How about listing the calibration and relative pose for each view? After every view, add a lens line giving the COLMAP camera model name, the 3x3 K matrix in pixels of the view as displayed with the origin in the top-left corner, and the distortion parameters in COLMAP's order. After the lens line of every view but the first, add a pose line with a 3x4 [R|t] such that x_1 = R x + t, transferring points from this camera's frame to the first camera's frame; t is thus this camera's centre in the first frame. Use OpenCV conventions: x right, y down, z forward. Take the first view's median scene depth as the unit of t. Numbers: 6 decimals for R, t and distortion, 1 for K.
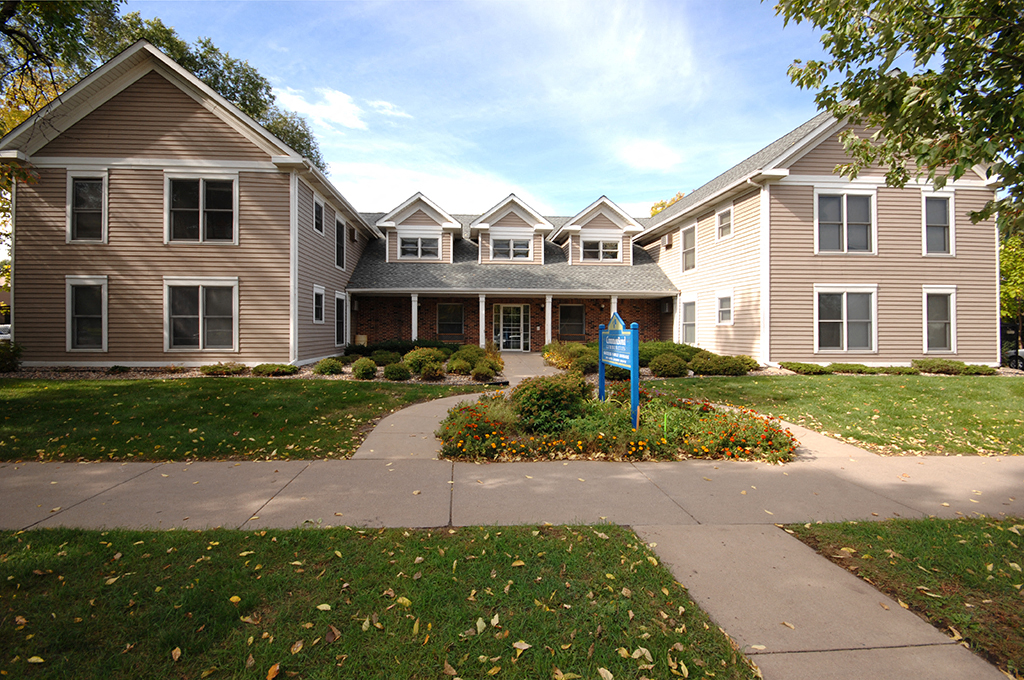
lens RADIAL K [[461.5, 0, 509.1], [0, 461.5, 334.9], [0, 0, 1]] dist [-0.004584, 0.000174]
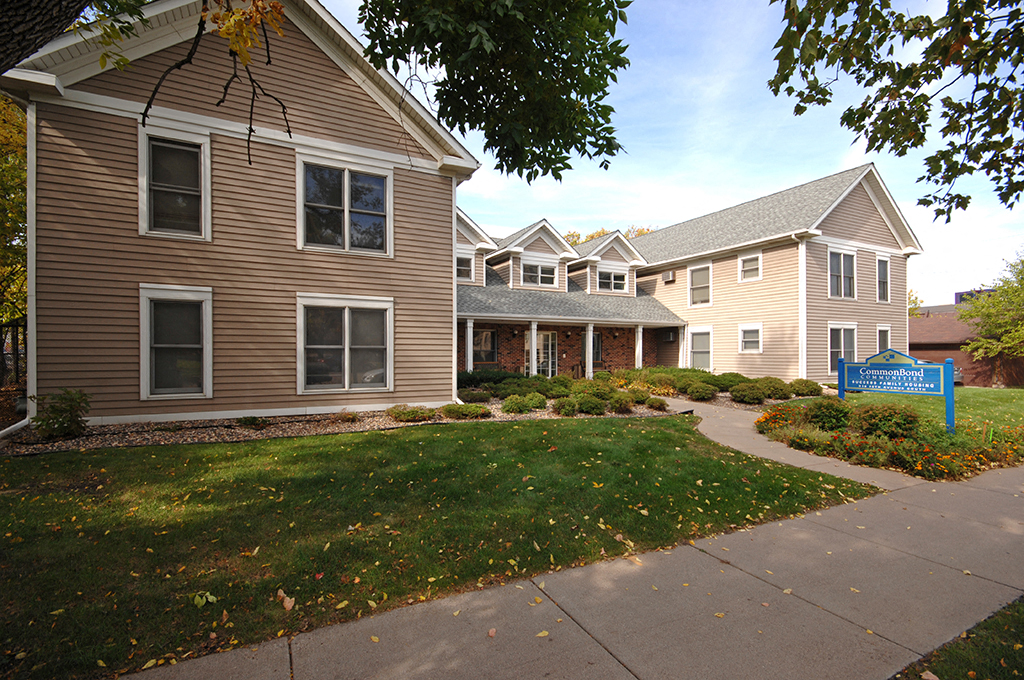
lens RADIAL K [[474.4, 0, 522.6], [0, 474.4, 355.8], [0, 0, 1]] dist [0.013519, -0.000281]
pose [[0.914973, -0.005238, 0.403482, -0.641105], [0.005958, 0.999982, -0.000529, -0.019682], [-0.403472, 0.002888, 0.914987, 0.132595]]
